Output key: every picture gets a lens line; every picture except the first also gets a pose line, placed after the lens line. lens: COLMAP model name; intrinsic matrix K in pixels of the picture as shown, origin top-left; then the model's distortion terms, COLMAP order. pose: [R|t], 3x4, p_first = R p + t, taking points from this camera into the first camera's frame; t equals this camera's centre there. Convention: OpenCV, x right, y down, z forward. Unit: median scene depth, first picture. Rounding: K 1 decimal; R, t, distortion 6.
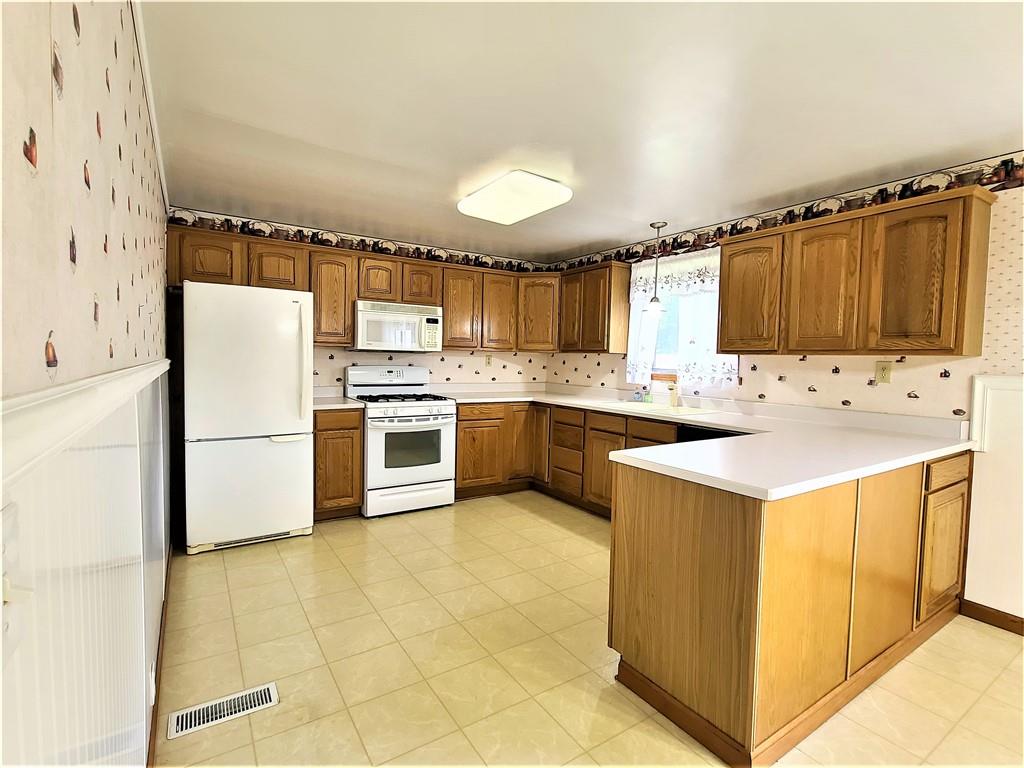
lens RADIAL K [[488.4, 0, 512.0], [0, 488.4, 384.0], [0, 0, 1]] dist [-0.000246, -0.001251]
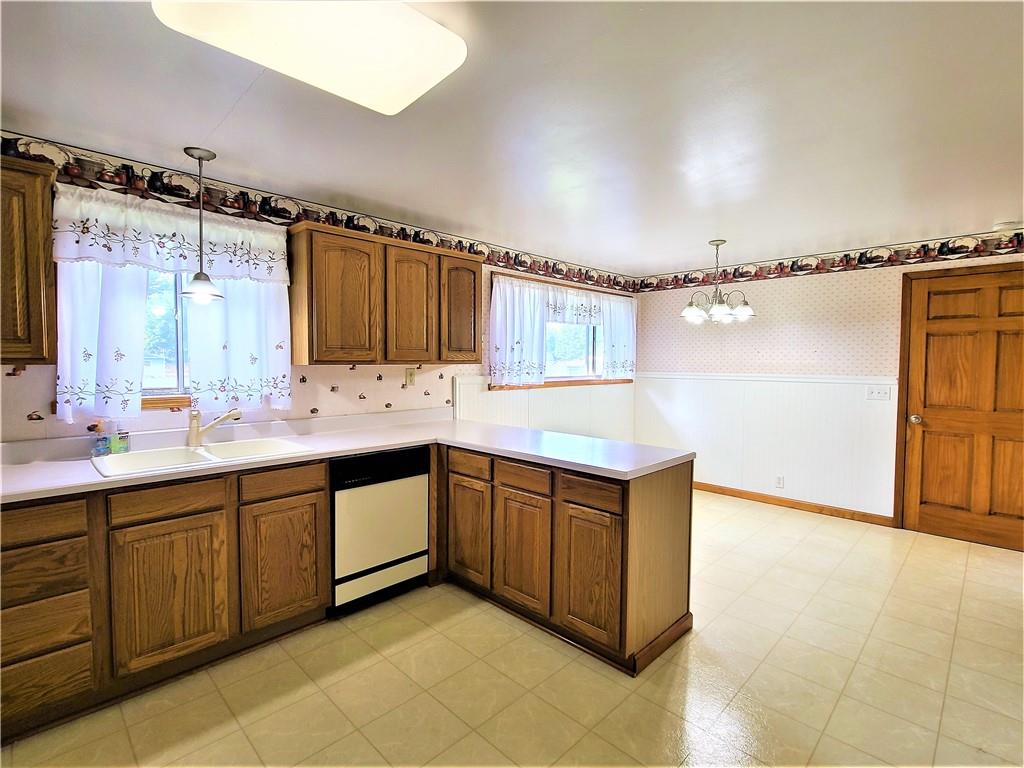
lens RADIAL K [[505.9, 0, 512.0], [0, 505.9, 384.0], [0, 0, 1]] dist [-0.000217, -0.000371]
pose [[-0.221627, -0.067377, 0.972801, -0.521131], [0.043015, 0.995964, 0.078781, -0.091153], [-0.974182, 0.059305, -0.217834, 0.961443]]
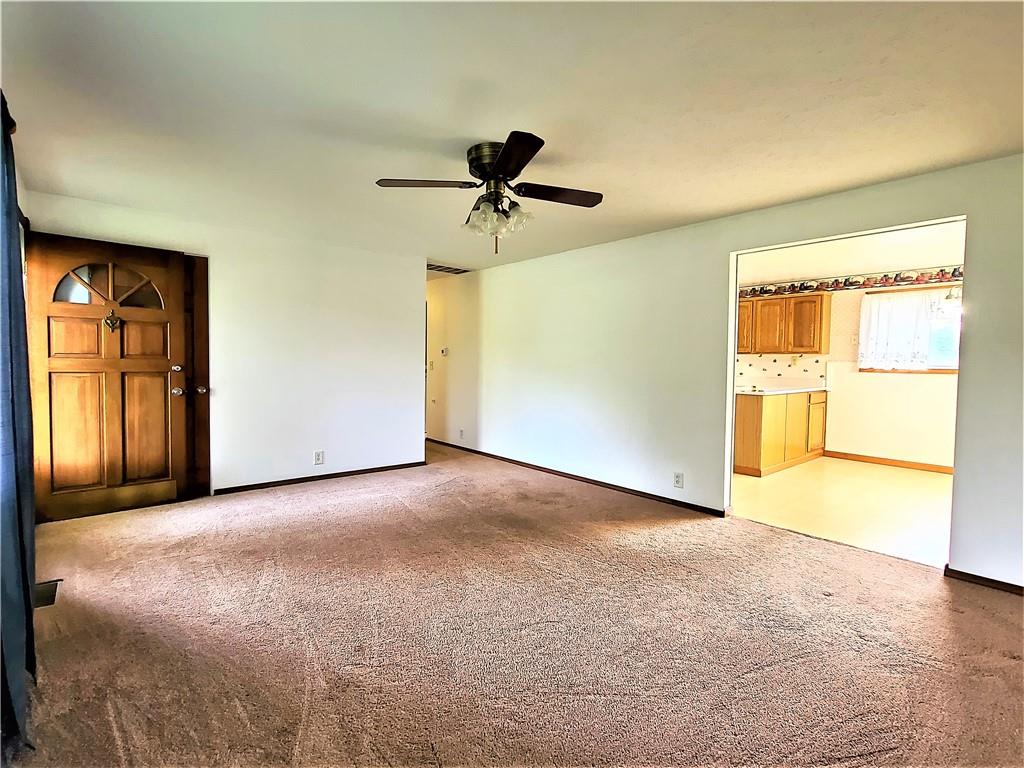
lens RADIAL K [[488.4, 0, 512.0], [0, 488.4, 384.0], [0, 0, 1]] dist [-0.000246, -0.001251]
pose [[0.992040, -0.014432, 0.125091, -0.836272], [0.014918, 0.999884, -0.002955, 0.067700], [-0.125034, 0.004798, 0.992141, -1.100491]]
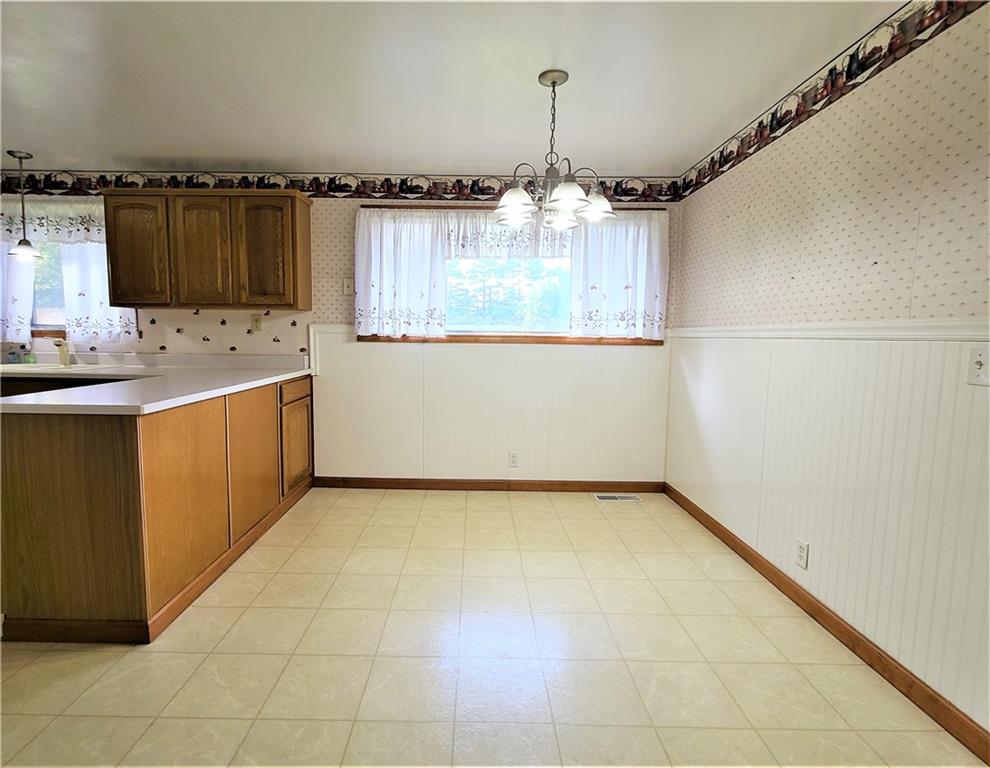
lens RADIAL K [[493.4, 0, 467.0], [0, 493.4, 378.5], [0, 0, 1]] dist [-0.001078, 0.000102]
pose [[0.557475, -0.088739, 0.825437, -0.016402], [0.043154, 0.996024, 0.077933, 0.041280], [-0.829071, -0.007825, 0.559088, -0.176954]]
